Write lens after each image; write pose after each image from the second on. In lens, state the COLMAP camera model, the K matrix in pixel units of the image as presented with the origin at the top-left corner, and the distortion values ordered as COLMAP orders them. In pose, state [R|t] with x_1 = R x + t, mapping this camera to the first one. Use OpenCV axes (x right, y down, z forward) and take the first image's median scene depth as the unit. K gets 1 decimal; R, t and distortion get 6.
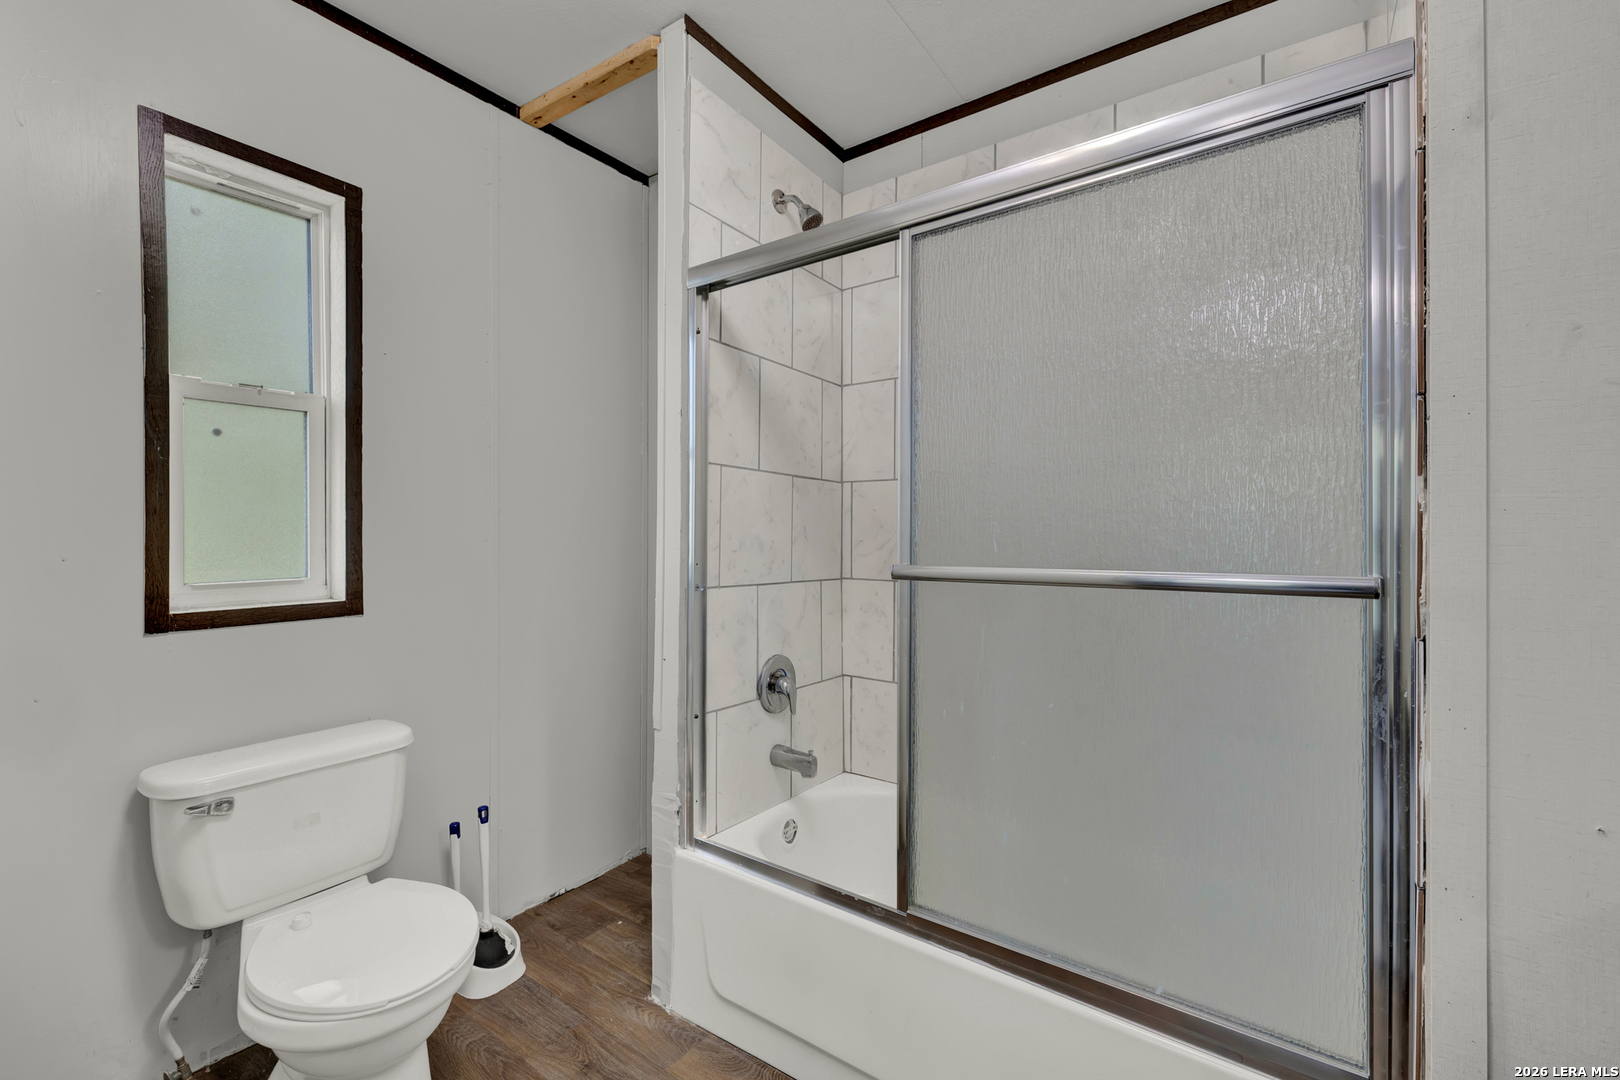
lens RADIAL K [[702.8, 0, 808.3], [0, 702.8, 531.7], [0, 0, 1]] dist [0.005303, 0.000662]
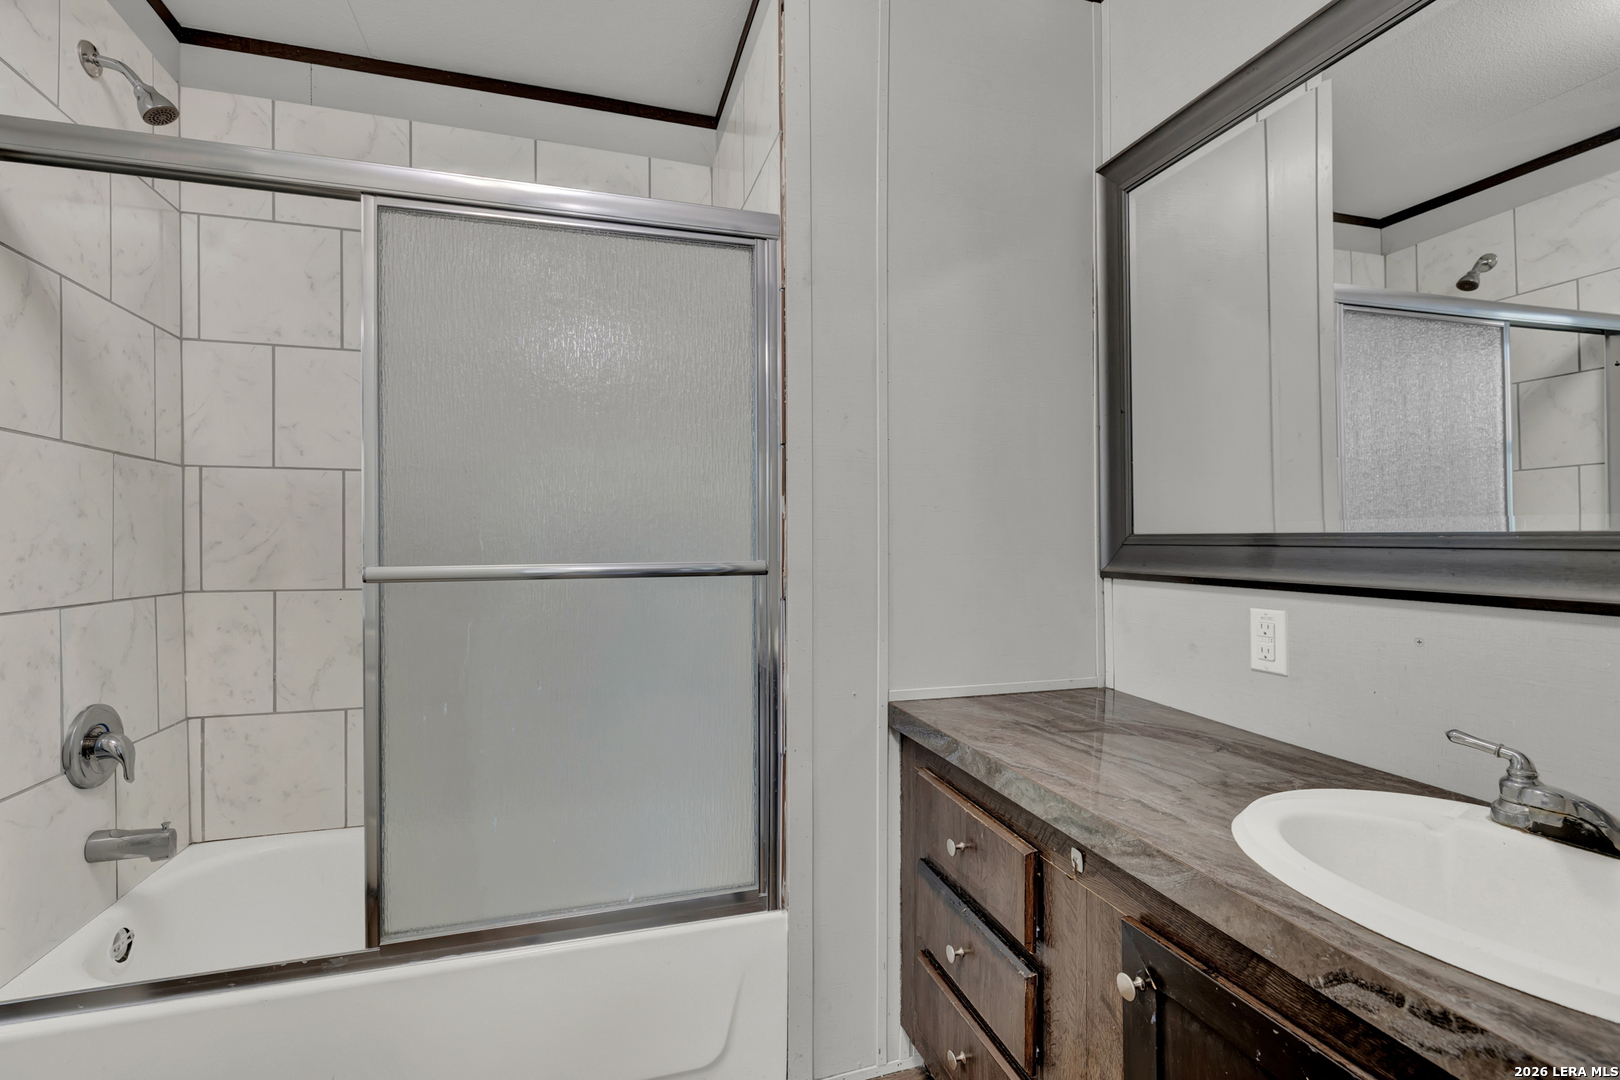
lens RADIAL K [[702.8, 0, 798.1], [0, 702.8, 538.3], [0, 0, 1]] dist [0.005303, 0.000662]
pose [[0.606882, -0.005839, 0.794770, -0.182332], [-0.000633, 0.999969, 0.007830, 0.001937], [-0.794791, -0.005255, 0.606860, 0.008592]]
